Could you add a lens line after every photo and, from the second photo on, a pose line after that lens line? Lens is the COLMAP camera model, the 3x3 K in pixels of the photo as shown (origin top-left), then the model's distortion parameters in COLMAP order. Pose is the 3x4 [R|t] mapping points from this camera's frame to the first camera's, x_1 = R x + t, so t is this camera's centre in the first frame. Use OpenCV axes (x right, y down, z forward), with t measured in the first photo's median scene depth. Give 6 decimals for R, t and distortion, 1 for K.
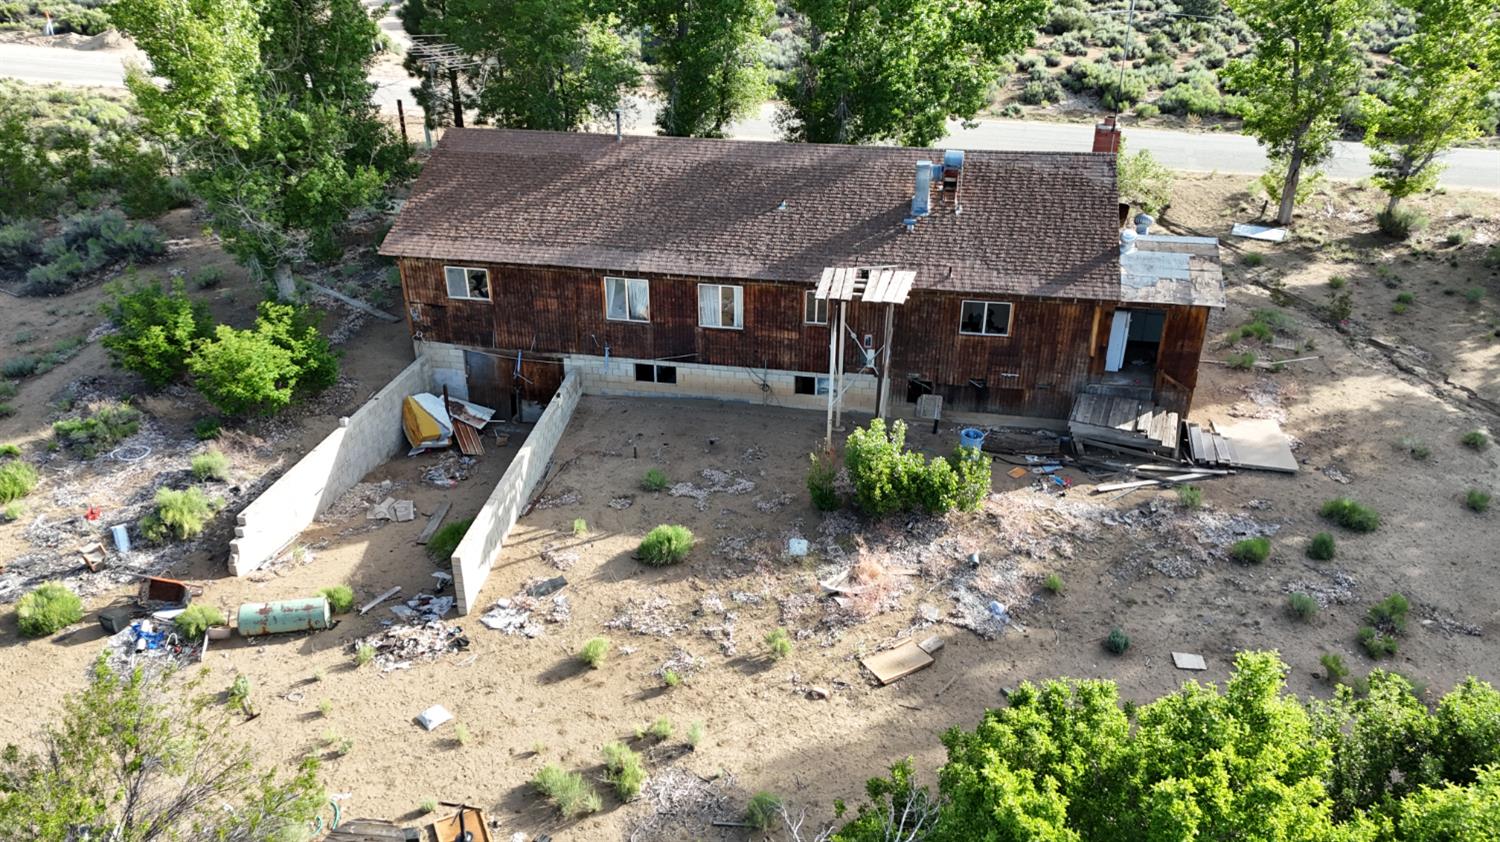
lens RADIAL K [[1077.3, 0, 750.0], [0, 1077.3, 421.0], [0, 0, 1]] dist [0.095559, -0.080886]
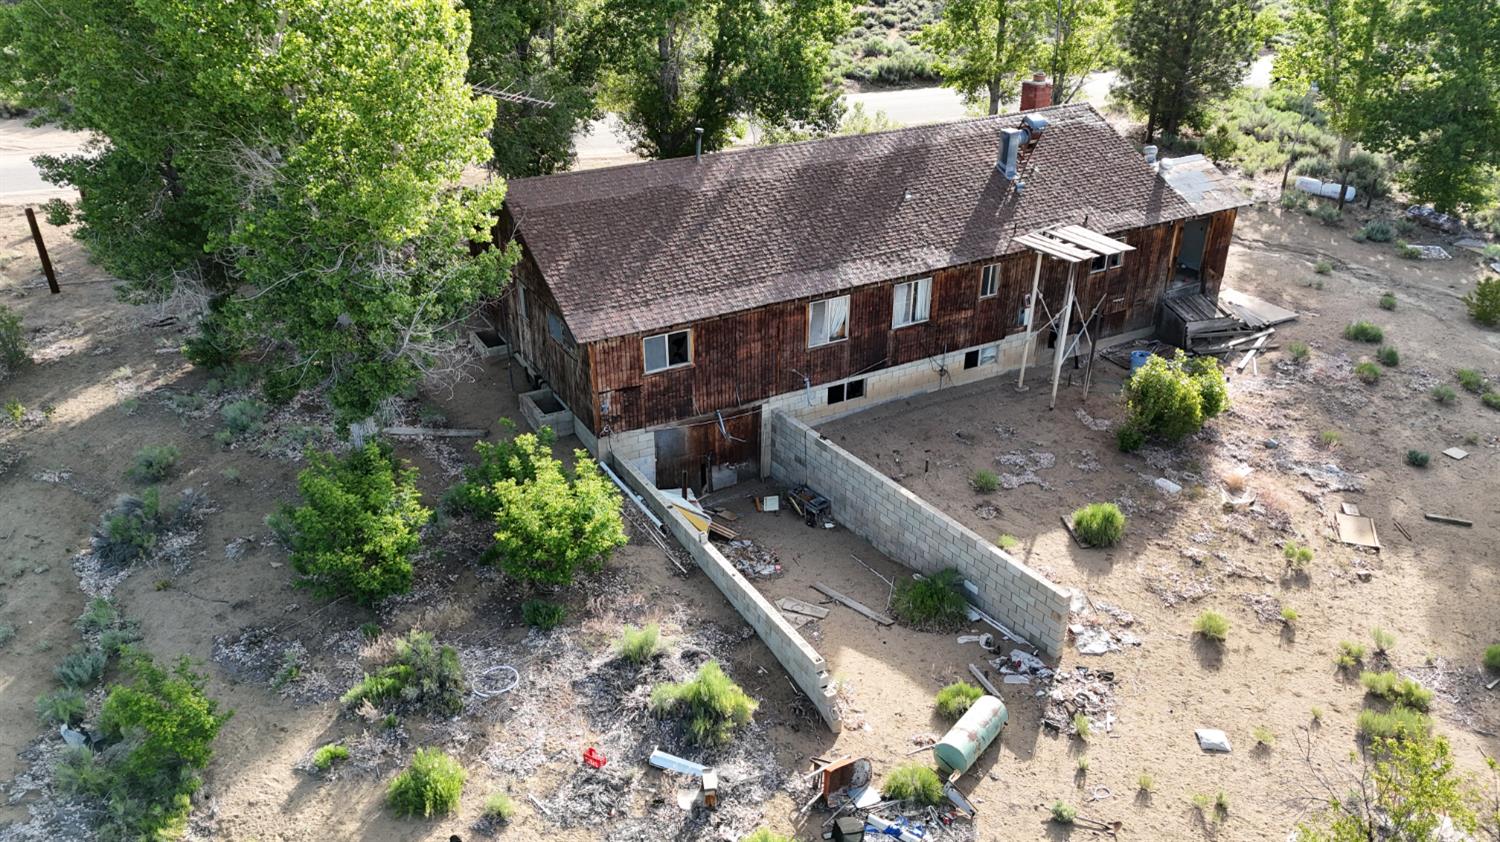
lens RADIAL K [[1077.3, 0, 750.0], [0, 1077.3, 421.0], [0, 0, 1]] dist [0.095559, -0.080886]
pose [[0.772641, -0.294506, 0.562399, -0.727935], [0.291537, 0.951550, 0.097767, -0.143273], [-0.563944, 0.088422, 0.821066, 0.278886]]
